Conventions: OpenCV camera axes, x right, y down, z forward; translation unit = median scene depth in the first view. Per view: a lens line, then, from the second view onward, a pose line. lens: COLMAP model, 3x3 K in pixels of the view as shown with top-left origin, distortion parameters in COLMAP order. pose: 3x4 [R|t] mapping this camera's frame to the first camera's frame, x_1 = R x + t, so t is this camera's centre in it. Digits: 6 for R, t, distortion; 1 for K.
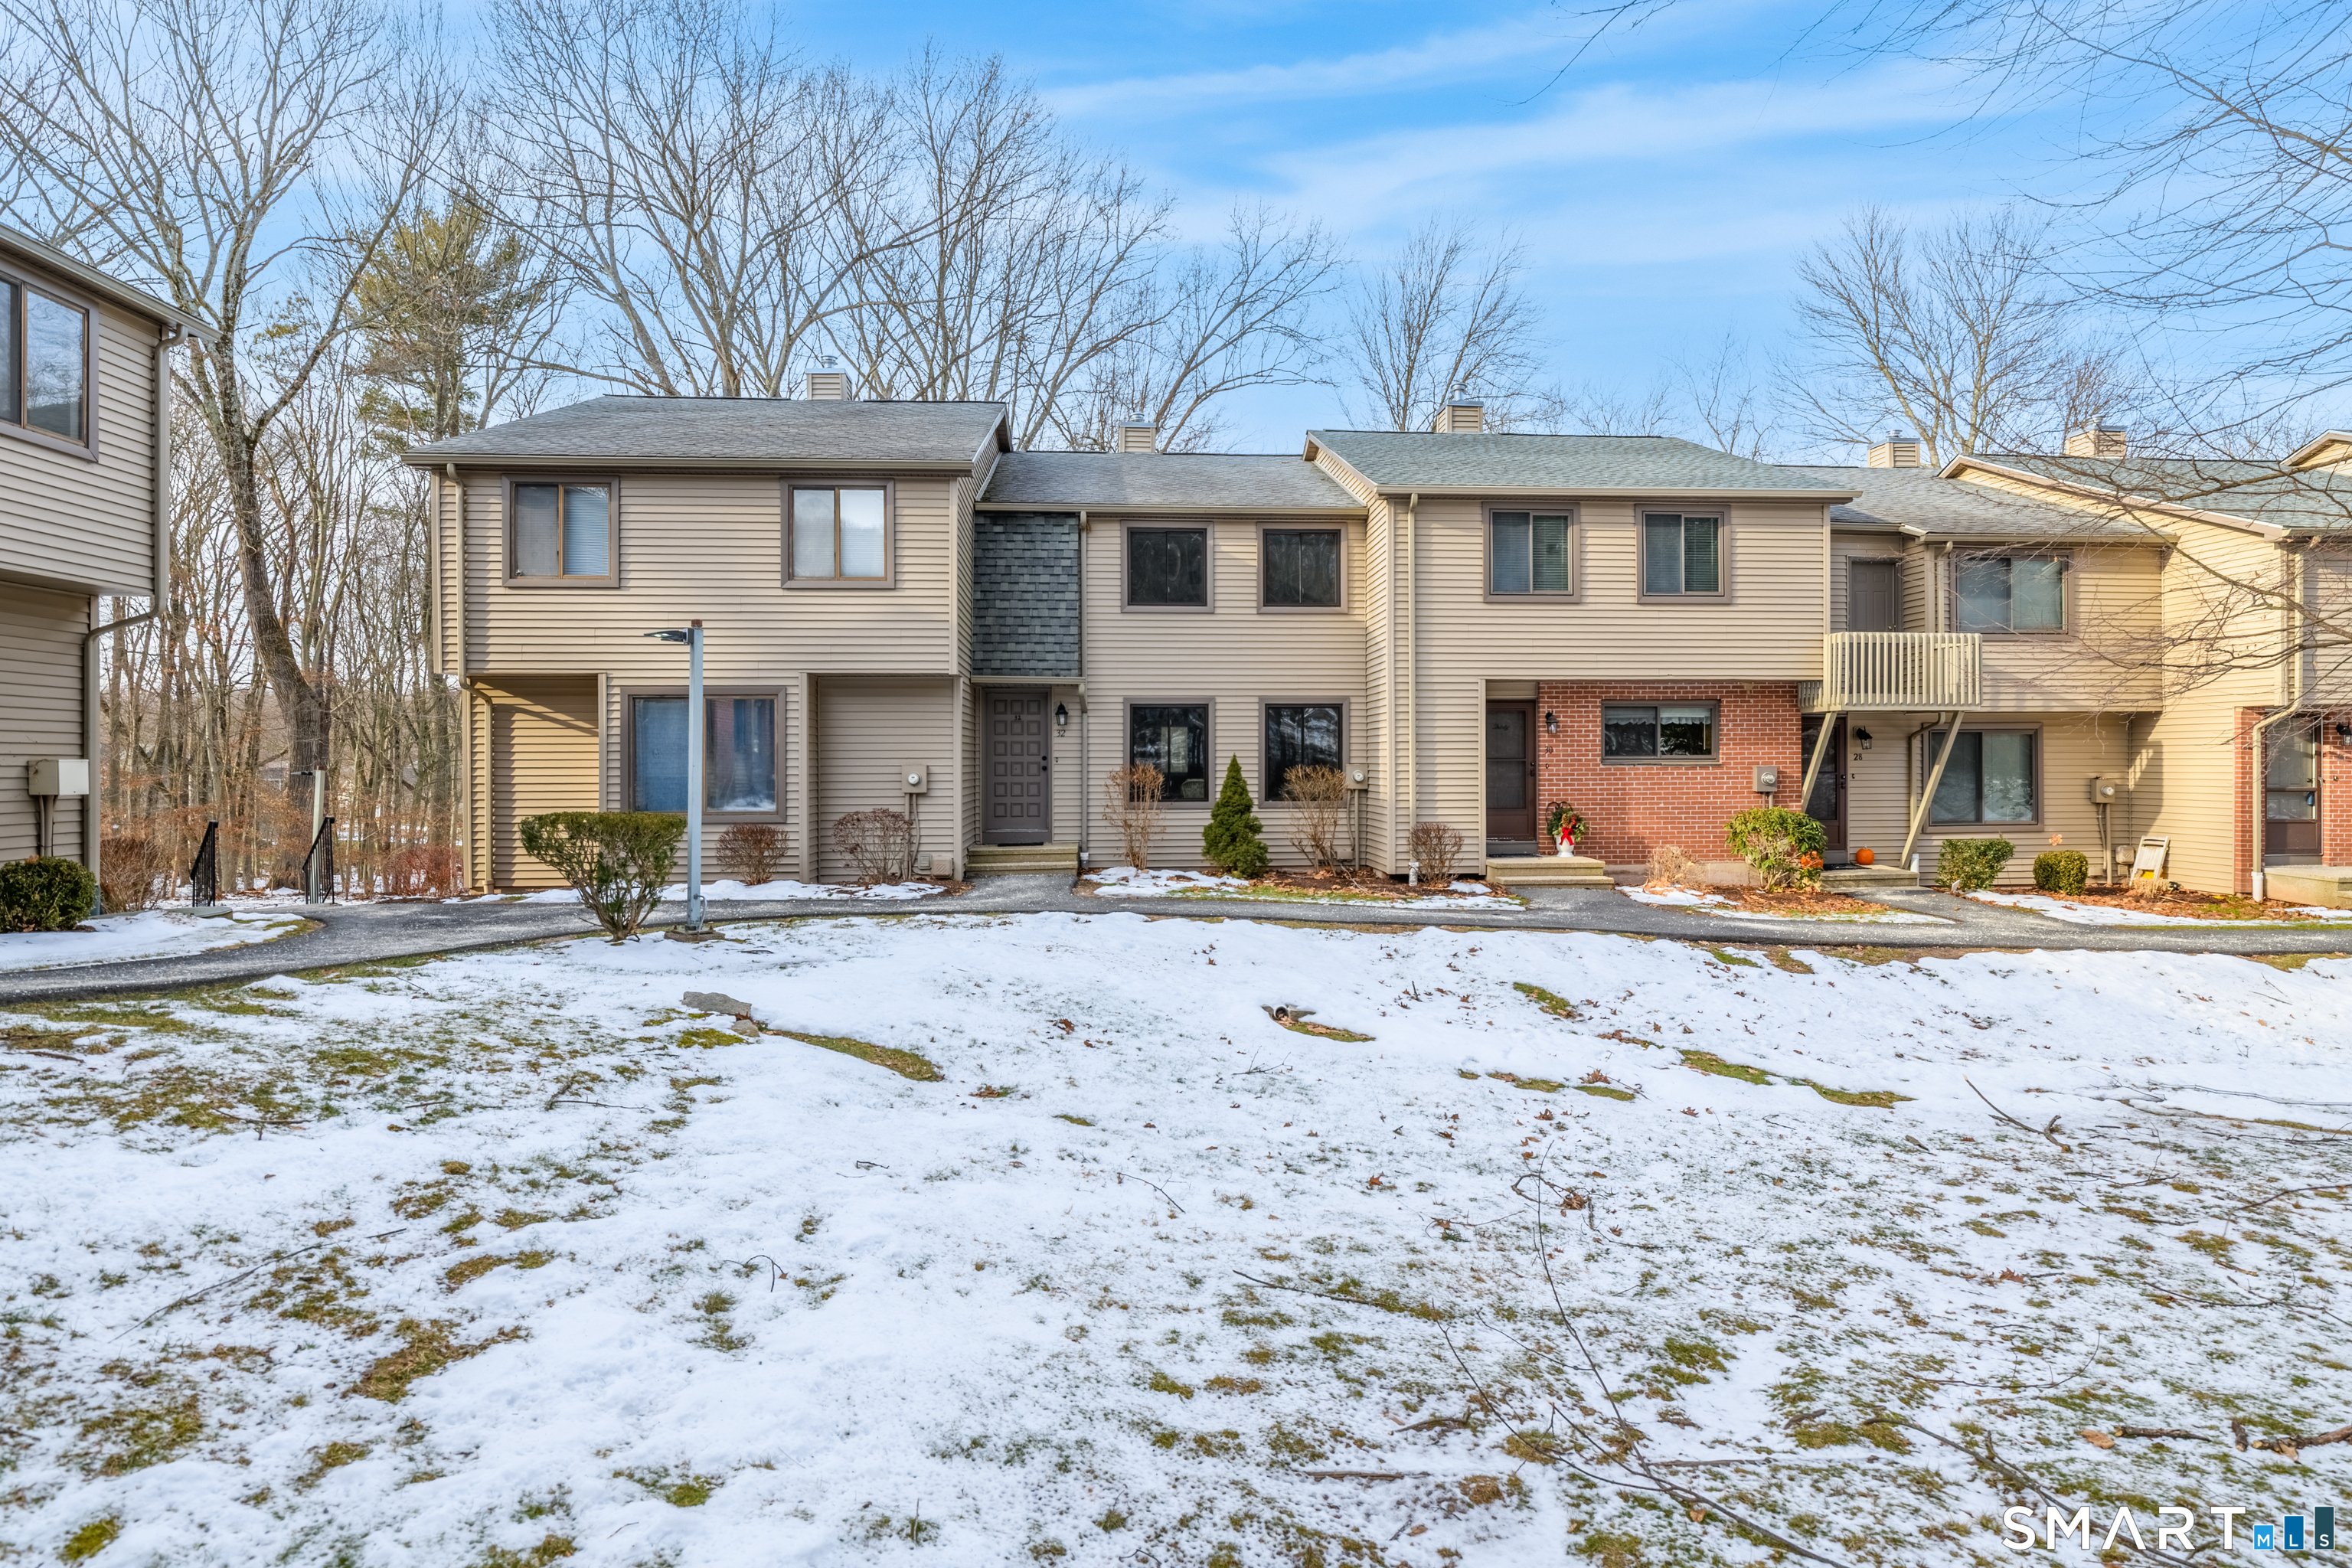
lens RADIAL K [[1207.8, 0, 1191.3], [0, 1207.8, 764.2], [0, 0, 1]] dist [-0.015418, 0.000244]
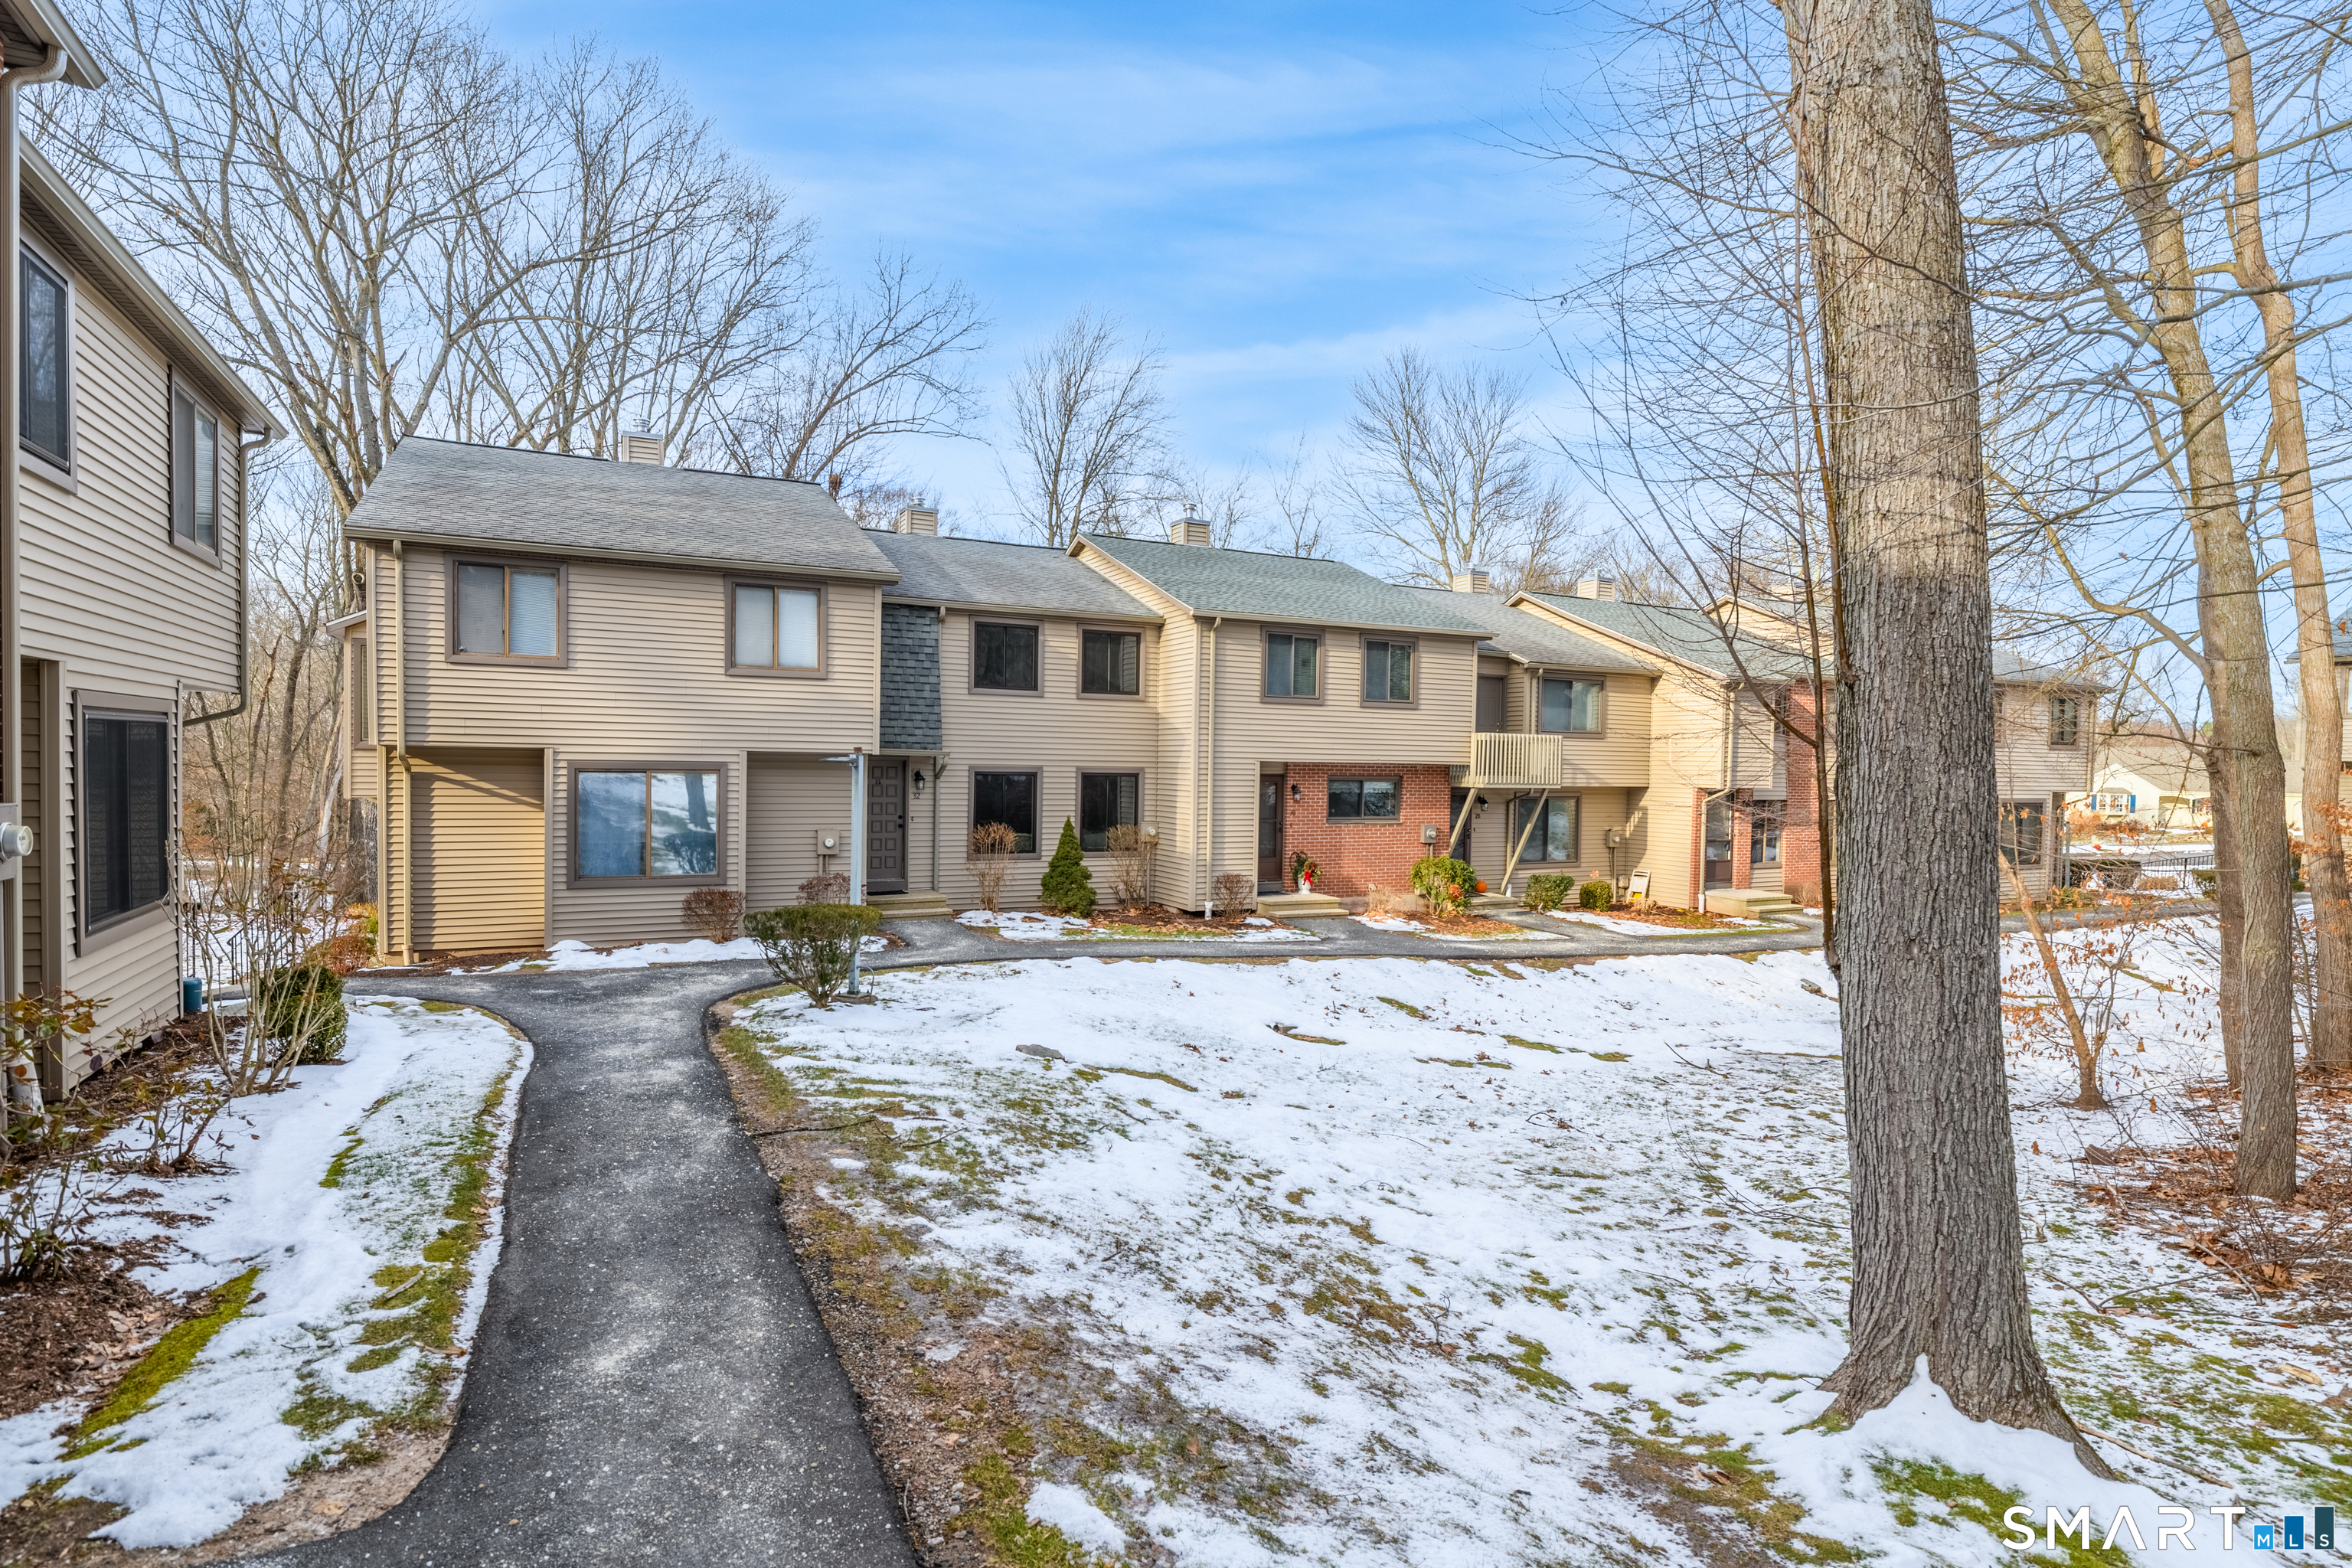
lens RADIAL K [[1176.0, 0, 1169.9], [0, 1176.0, 805.1], [0, 0, 1]] dist [-0.007375, -0.000255]
pose [[0.924547, 0.006444, 0.381014, -0.331644], [-0.020028, 0.999297, 0.031699, -0.060694], [-0.380542, -0.036939, 0.924026, -0.146990]]
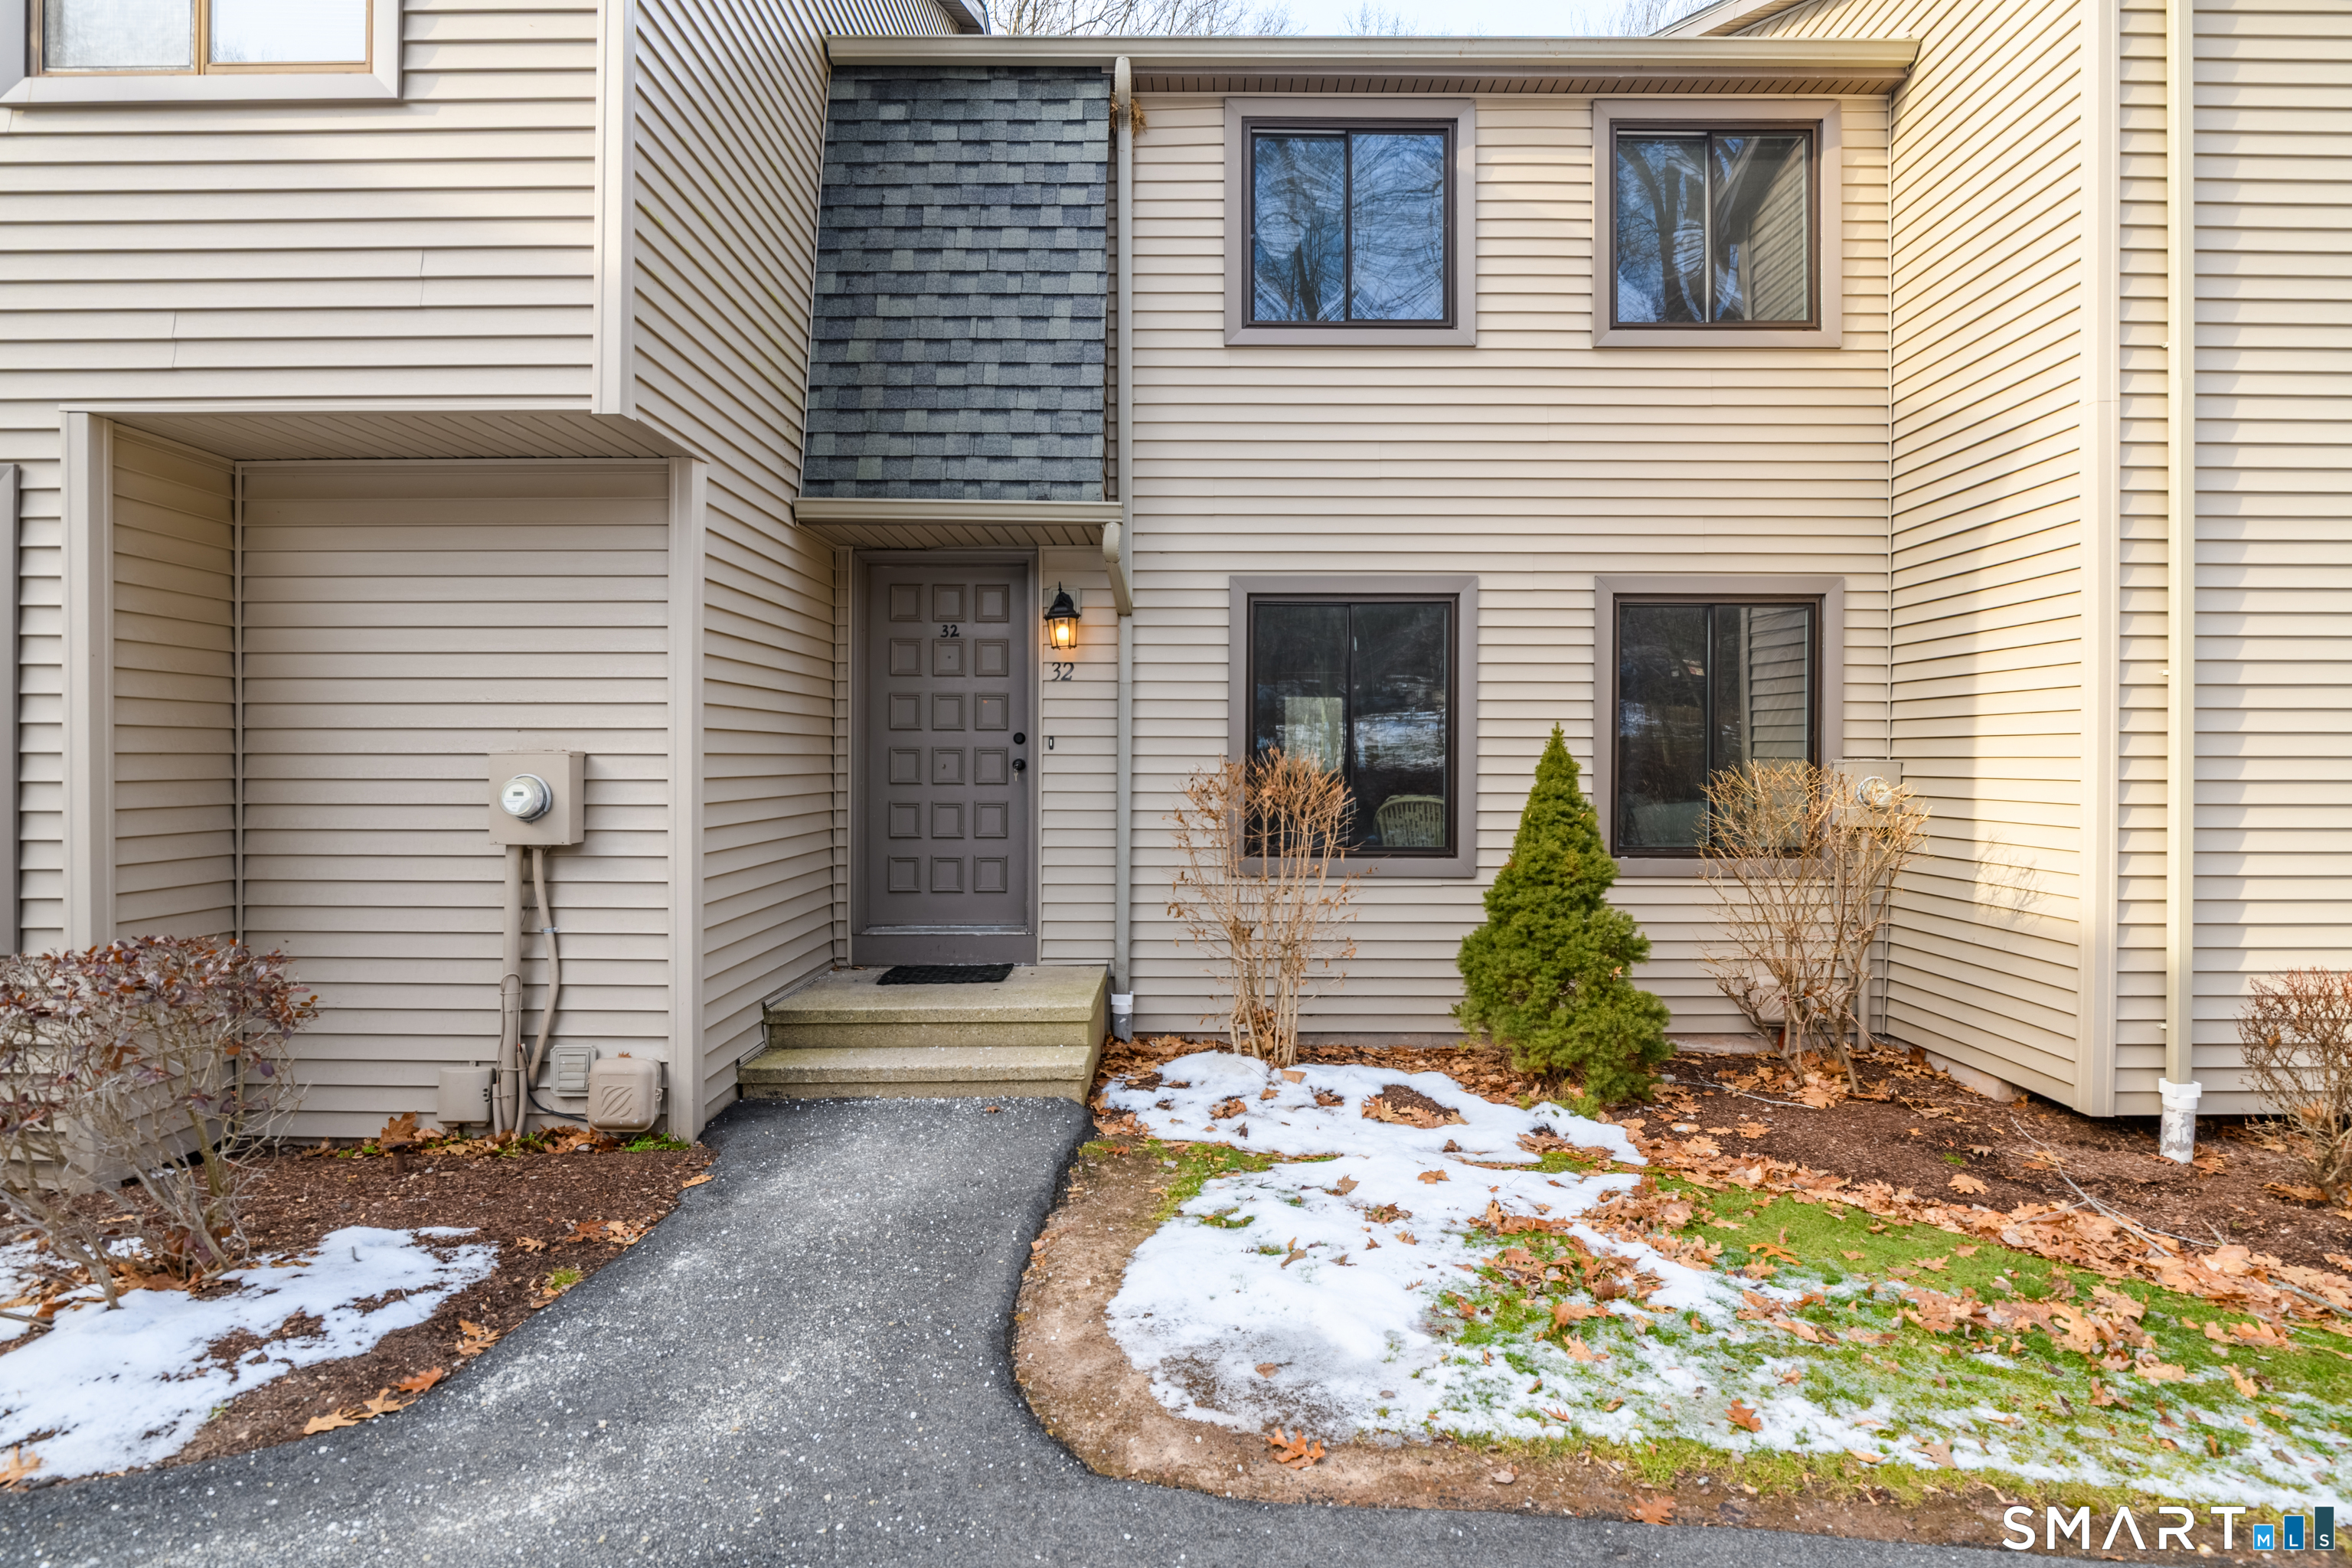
lens RADIAL K [[1159.6, 0, 1185.7], [0, 1159.6, 767.8], [0, 0, 1]] dist [-0.015384, -0.000234]
pose [[0.996752, 0.005331, -0.080351, -0.043149], [-0.004978, 0.999977, 0.004601, 0.002549], [0.080374, -0.004186, 0.996756, 0.680436]]
